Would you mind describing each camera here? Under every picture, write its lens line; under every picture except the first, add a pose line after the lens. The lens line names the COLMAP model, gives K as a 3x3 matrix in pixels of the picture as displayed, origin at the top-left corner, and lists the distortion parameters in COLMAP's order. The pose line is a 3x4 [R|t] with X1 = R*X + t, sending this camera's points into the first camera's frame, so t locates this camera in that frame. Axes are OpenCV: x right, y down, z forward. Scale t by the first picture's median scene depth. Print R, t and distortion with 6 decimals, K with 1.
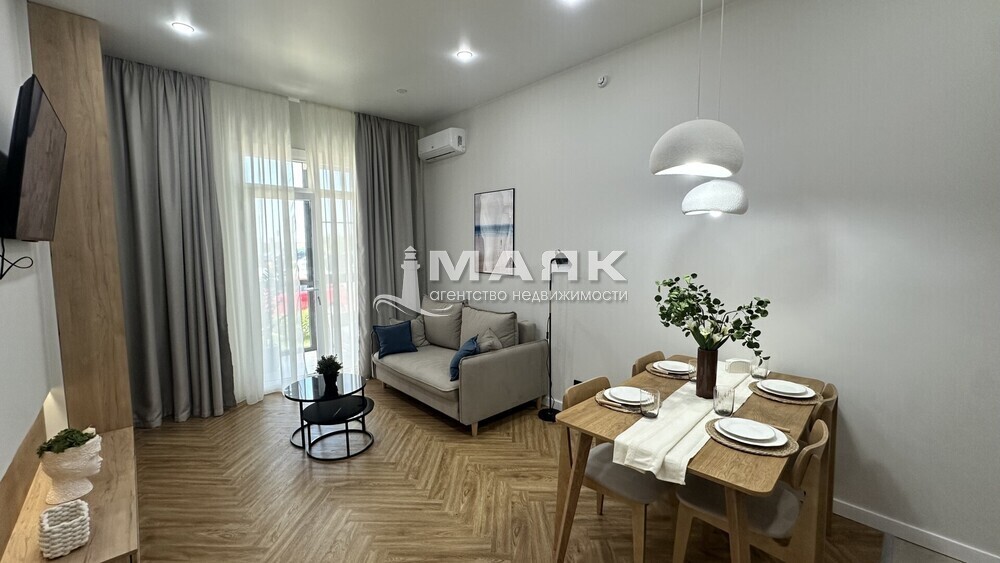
lens RADIAL K [[399.0, 0, 501.4], [0, 399.0, 278.5], [0, 0, 1]] dist [-0.004236, 0.000472]
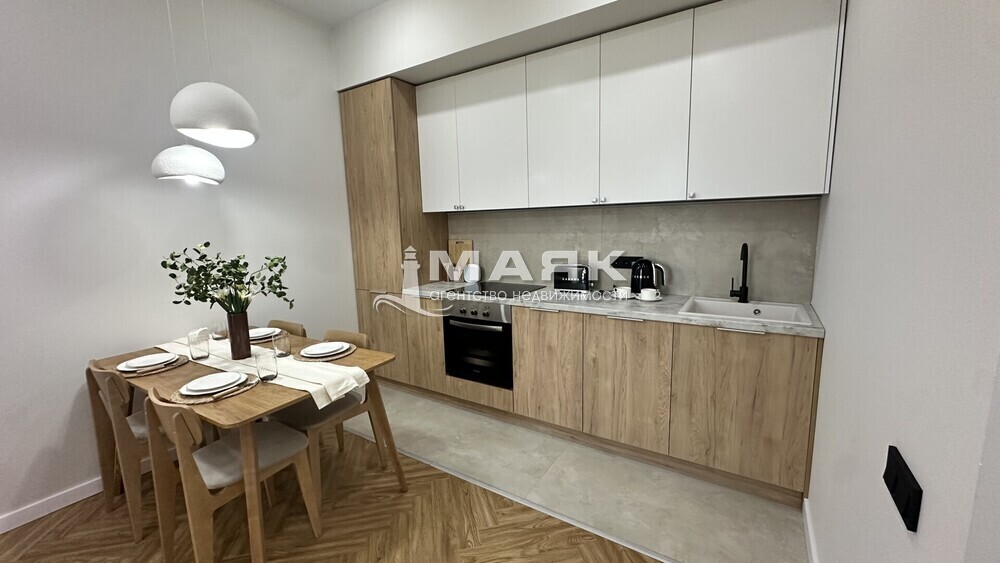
lens RADIAL K [[399.0, 0, 500.0], [0, 399.0, 279.3], [0, 0, 1]] dist [-0.004236, 0.000472]
pose [[-0.245384, -0.129190, 0.960779, -0.667895], [0.104828, 0.981733, 0.158780, -0.003419], [-0.963741, 0.139679, -0.227359, 0.584691]]
